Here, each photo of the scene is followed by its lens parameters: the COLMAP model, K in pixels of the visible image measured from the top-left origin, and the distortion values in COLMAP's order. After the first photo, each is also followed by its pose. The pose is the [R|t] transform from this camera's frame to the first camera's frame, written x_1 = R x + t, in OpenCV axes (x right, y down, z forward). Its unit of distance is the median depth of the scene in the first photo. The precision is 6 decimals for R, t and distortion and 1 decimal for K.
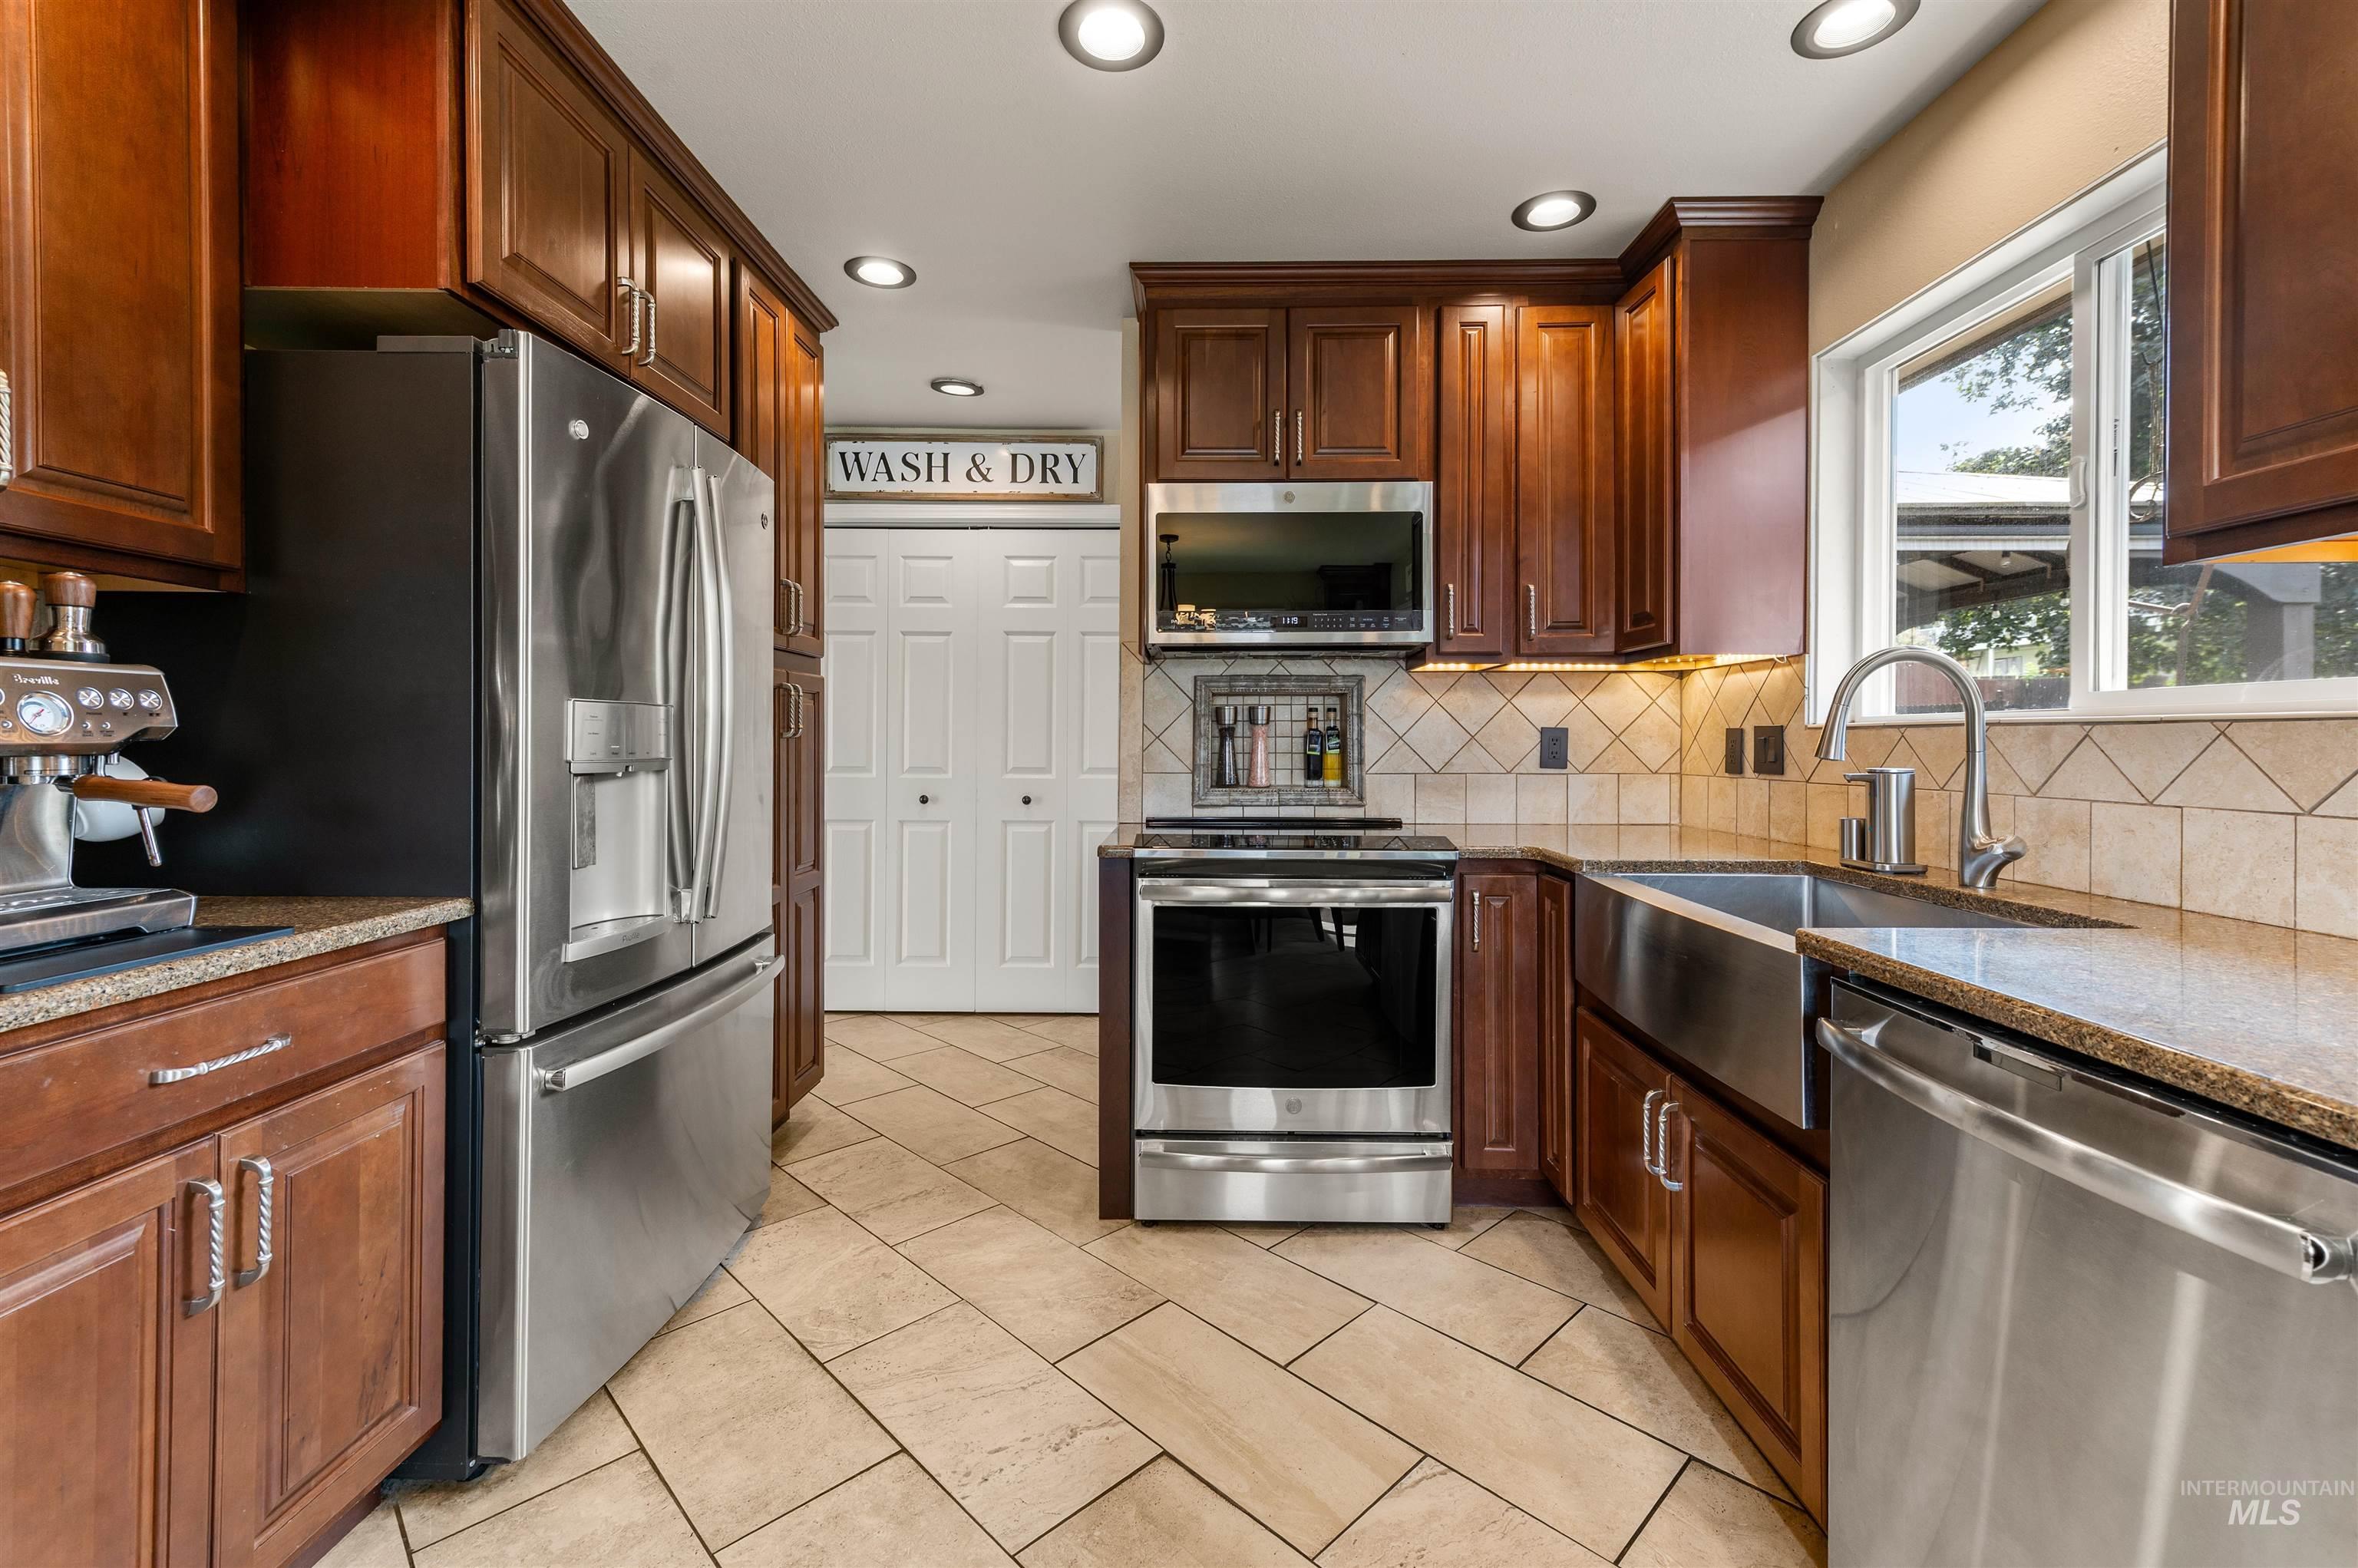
lens RADIAL K [[1006.3, 0, 1187.3], [0, 1006.3, 738.8], [0, 0, 1]] dist [0.010833, -0.000301]
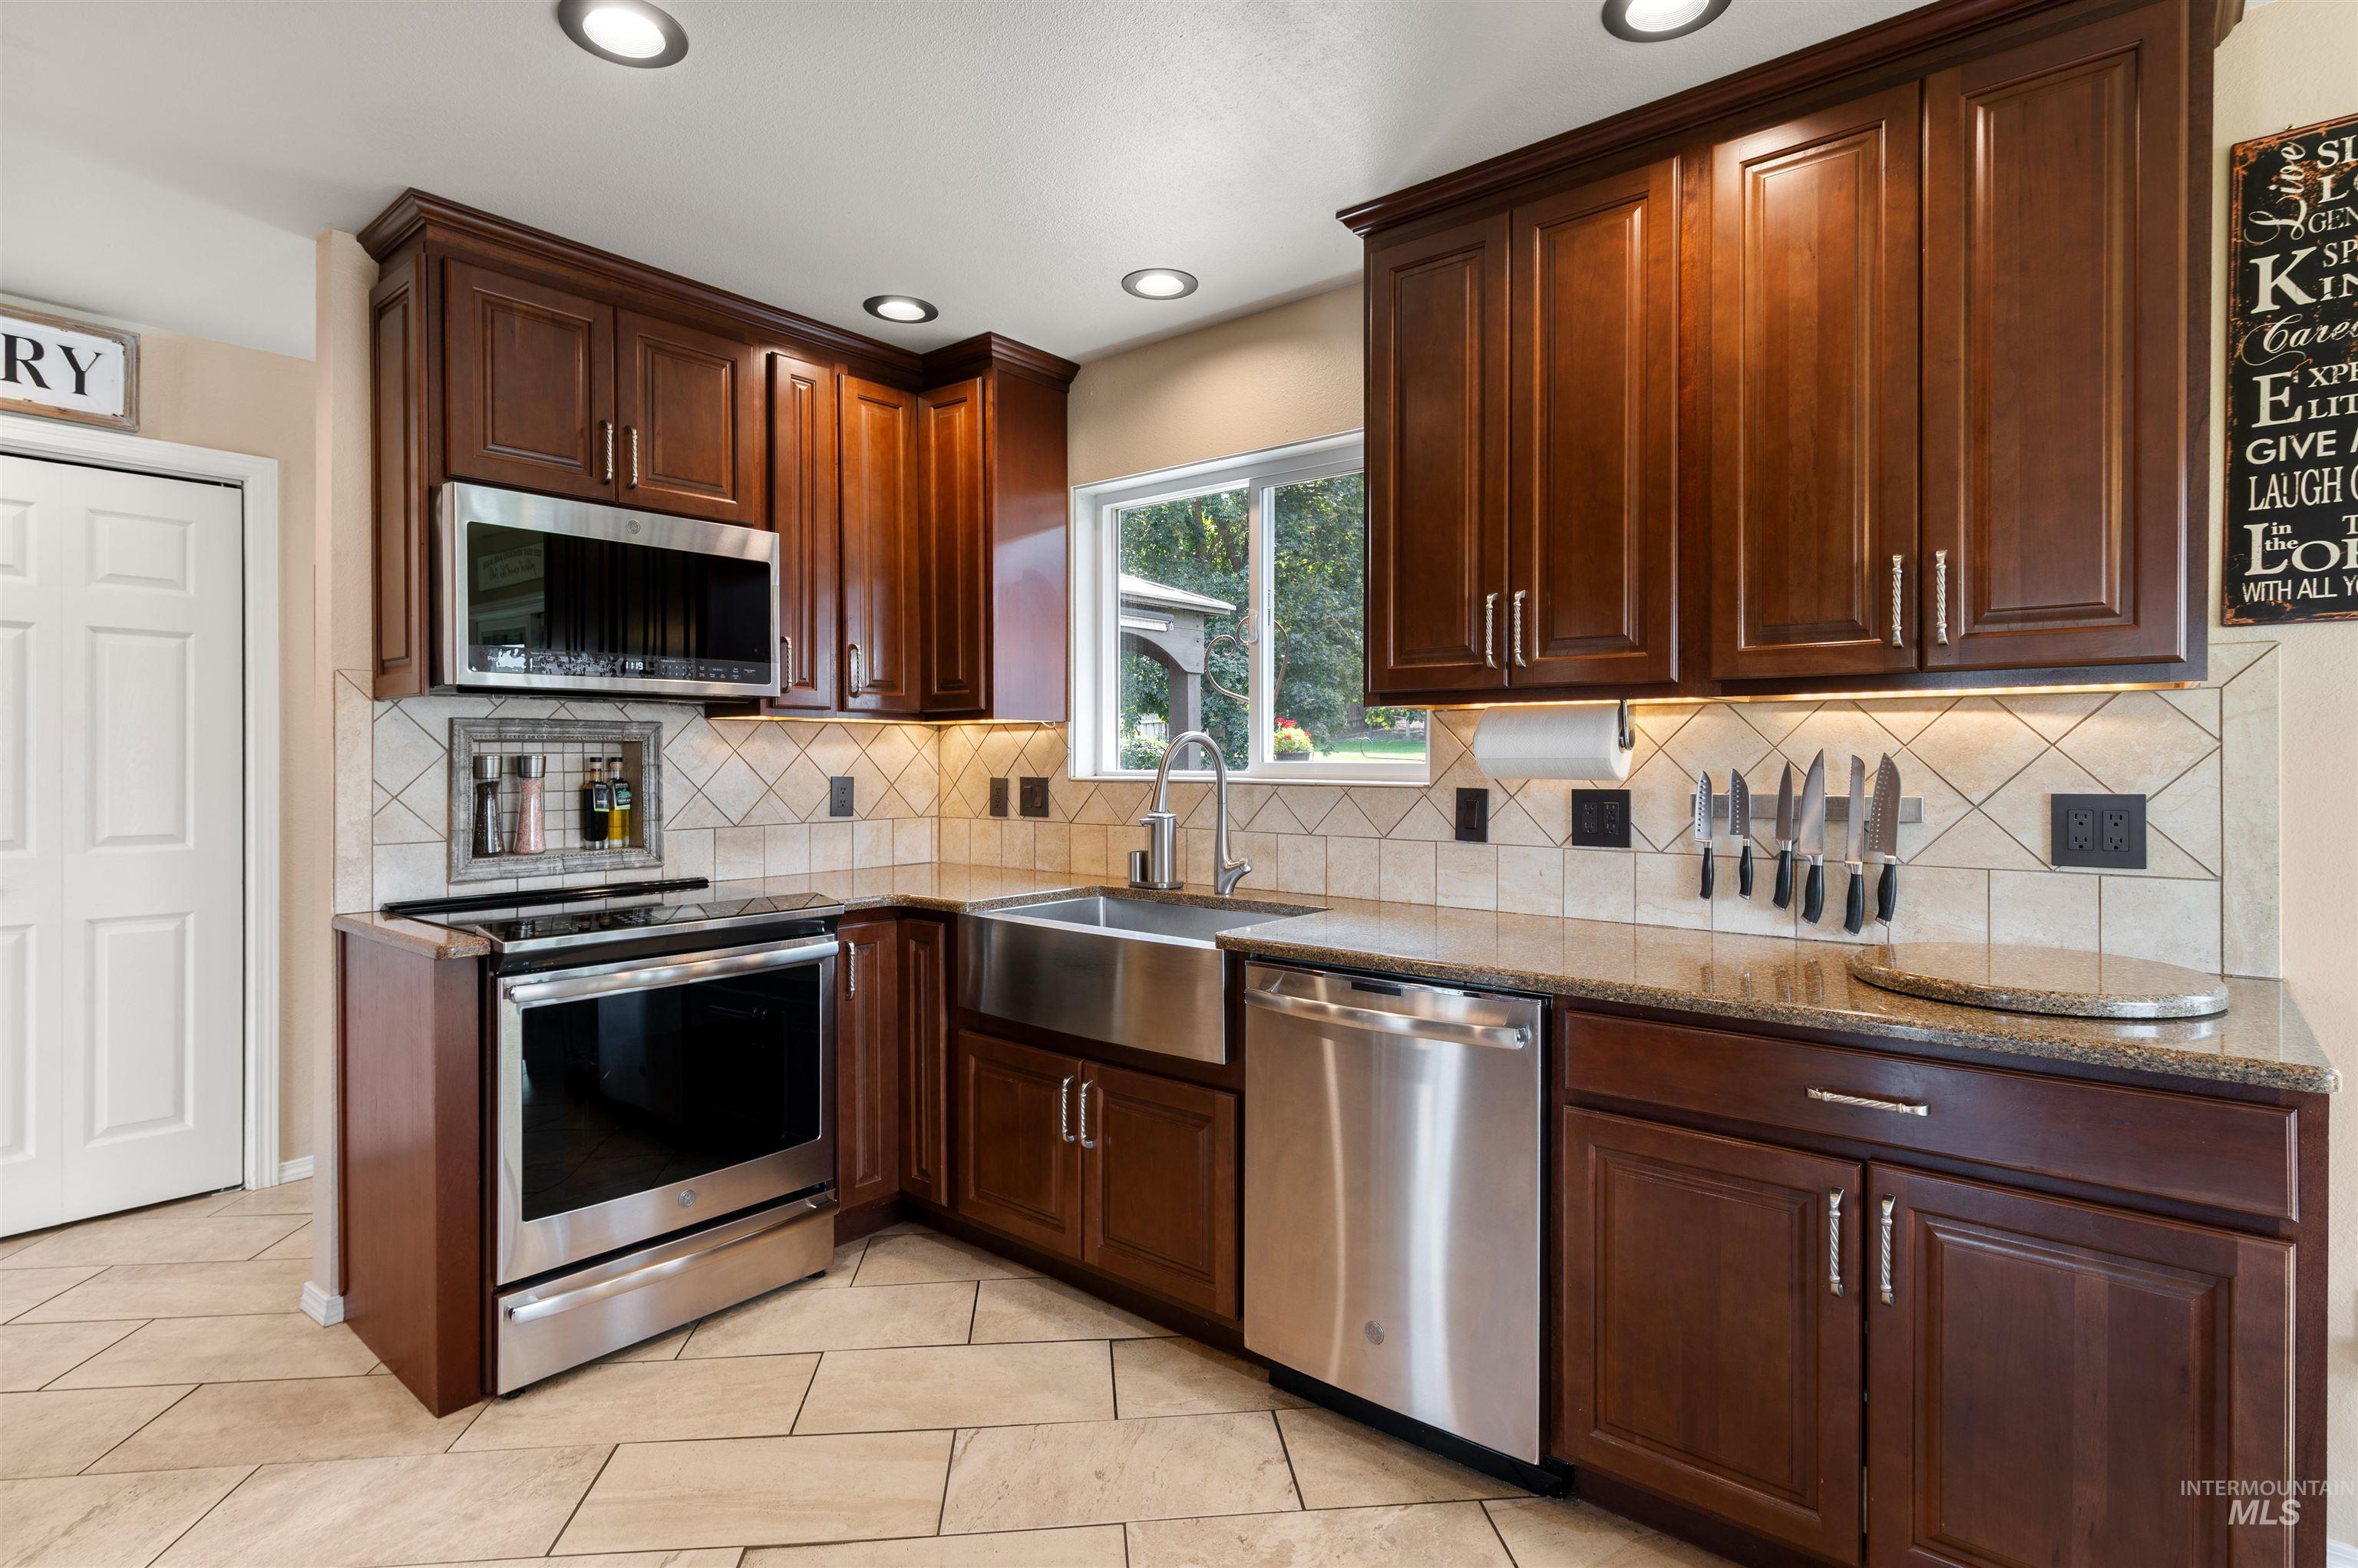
lens RADIAL K [[1170.3, 0, 1178.4], [0, 1170.3, 752.5], [0, 0, 1]] dist [0.002136, 0.000702]
pose [[0.628316, 0.000839, 0.777958, -0.436525], [-0.000718, 1.000000, -0.000498, -0.044191], [-0.777958, -0.000245, 0.628316, -0.026289]]
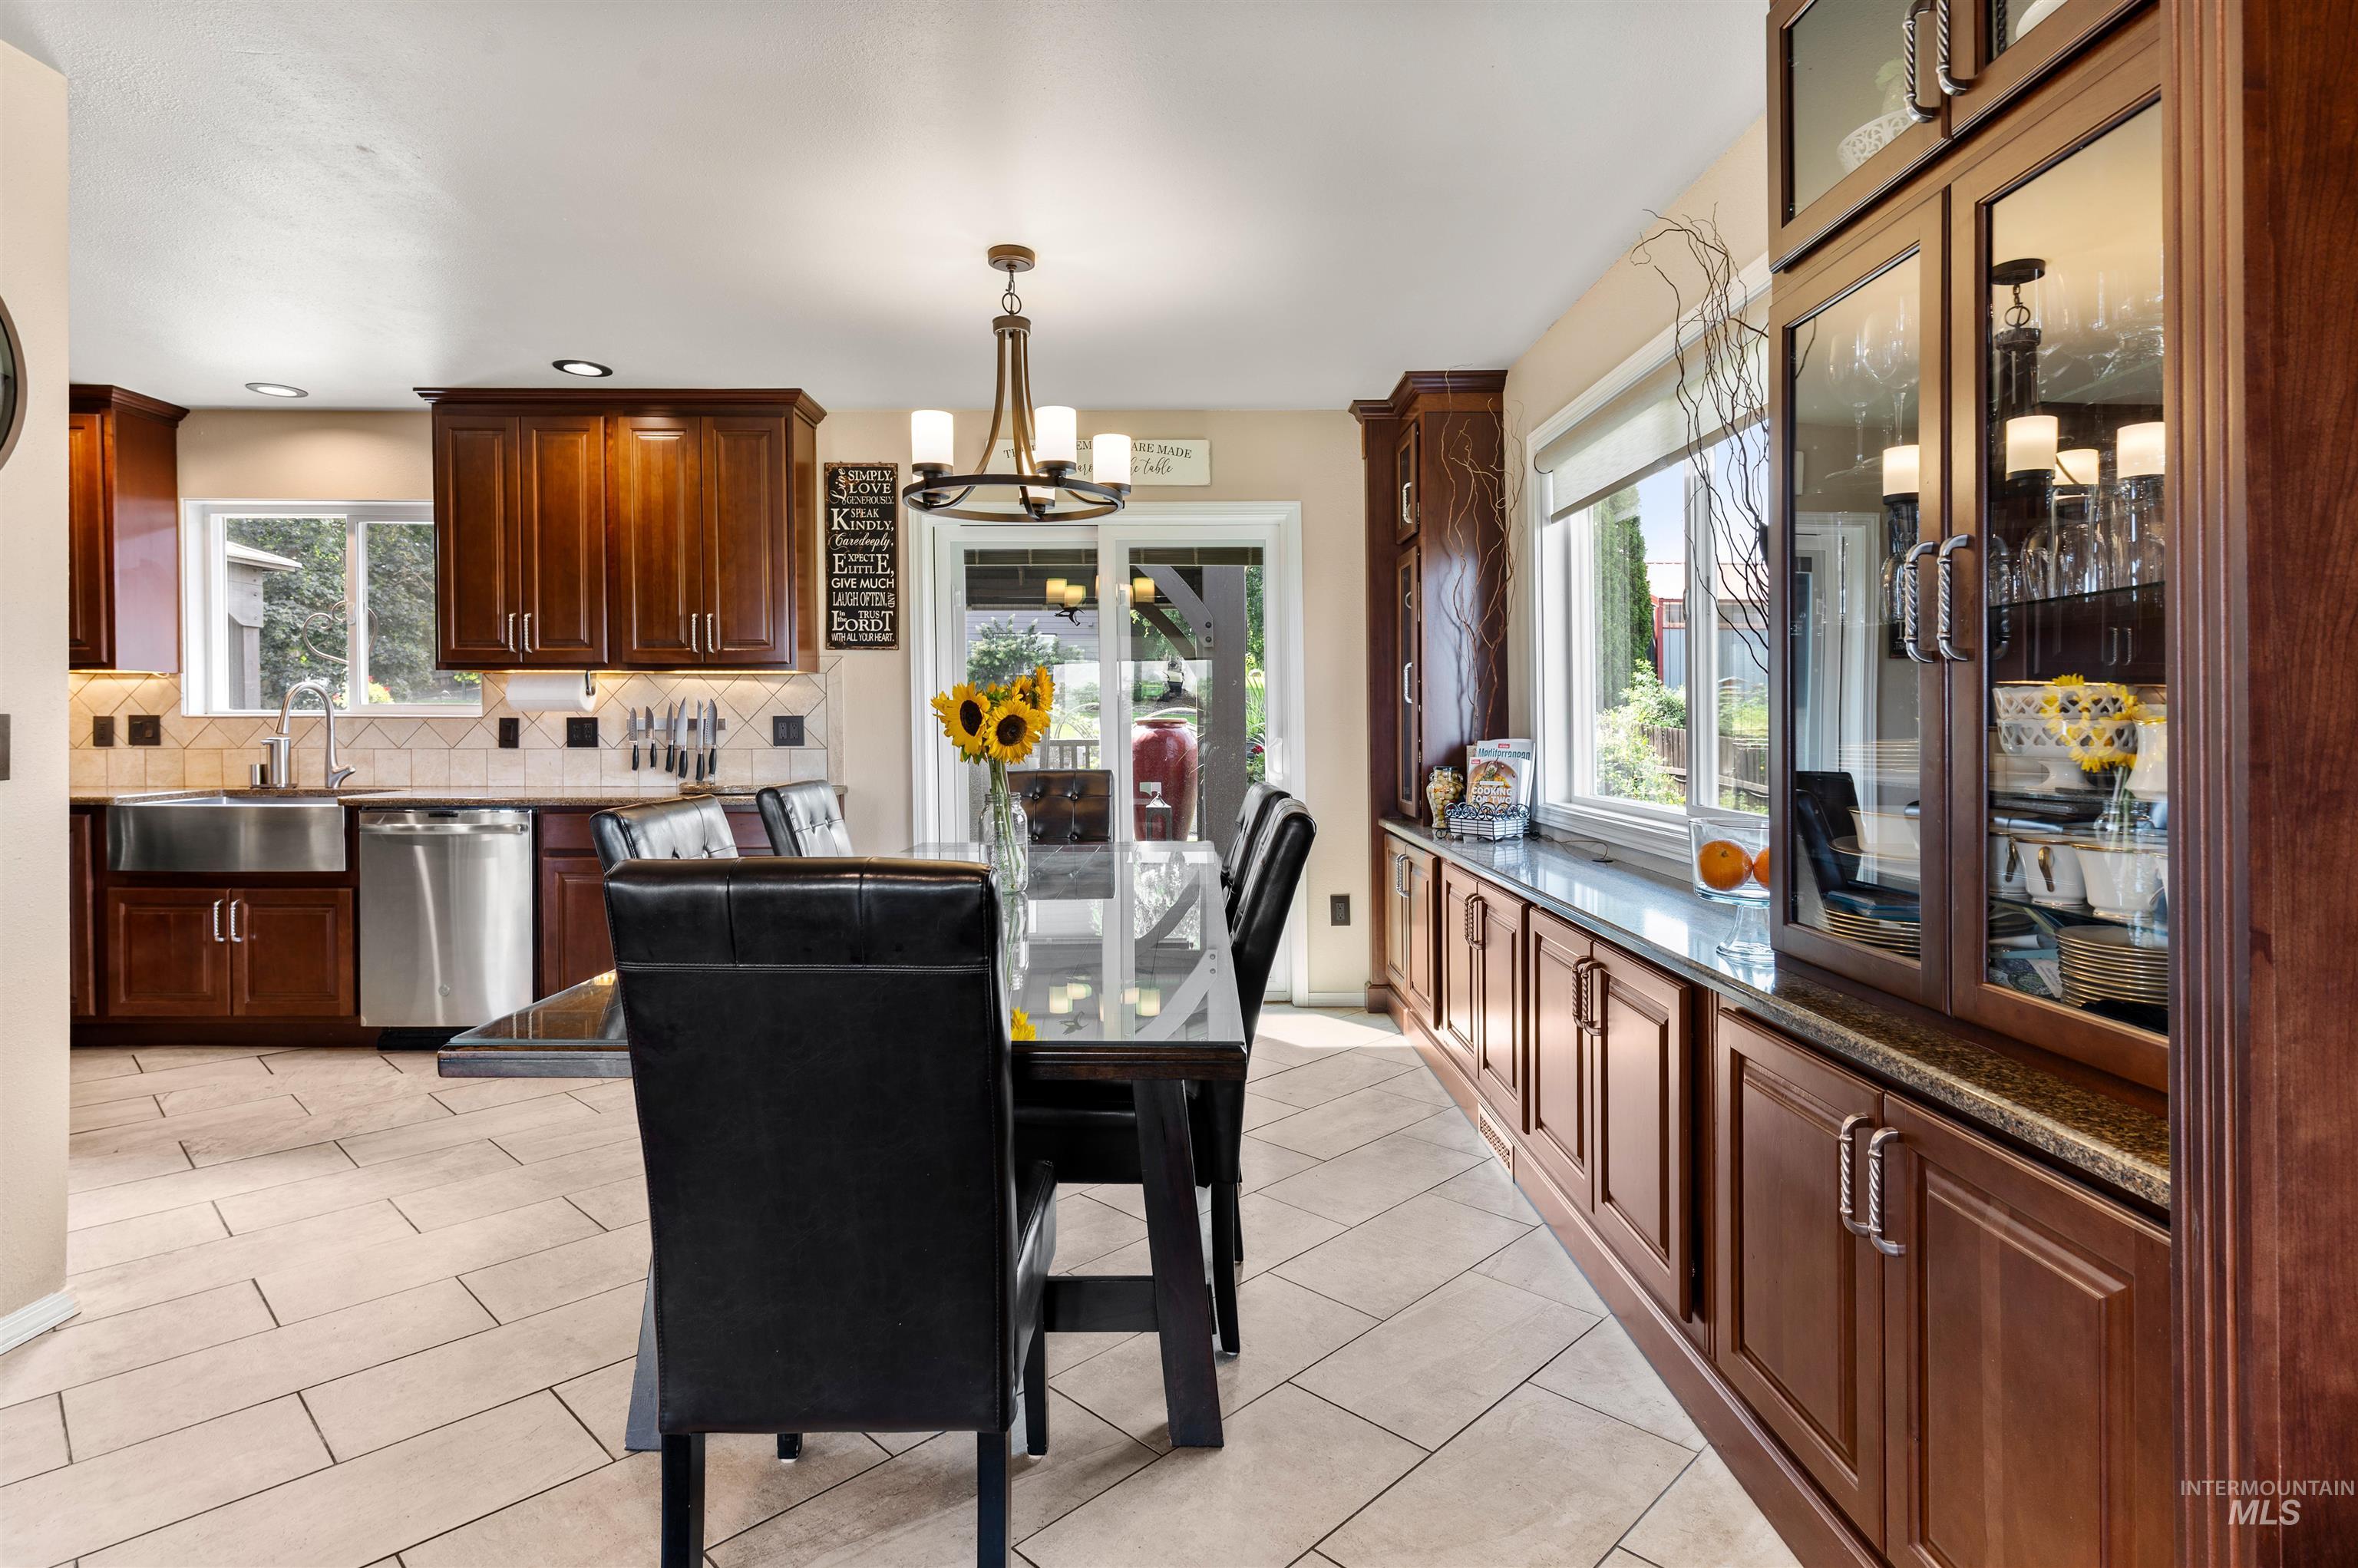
lens RADIAL K [[1170.3, 0, 1178.4], [0, 1170.3, 752.5], [0, 0, 1]] dist [0.002136, 0.000702]
pose [[-0.028733, -0.029225, 0.999160, -1.392561], [-0.003860, 0.999568, 0.029126, -0.014607], [-0.999580, -0.003020, -0.028833, -0.610312]]
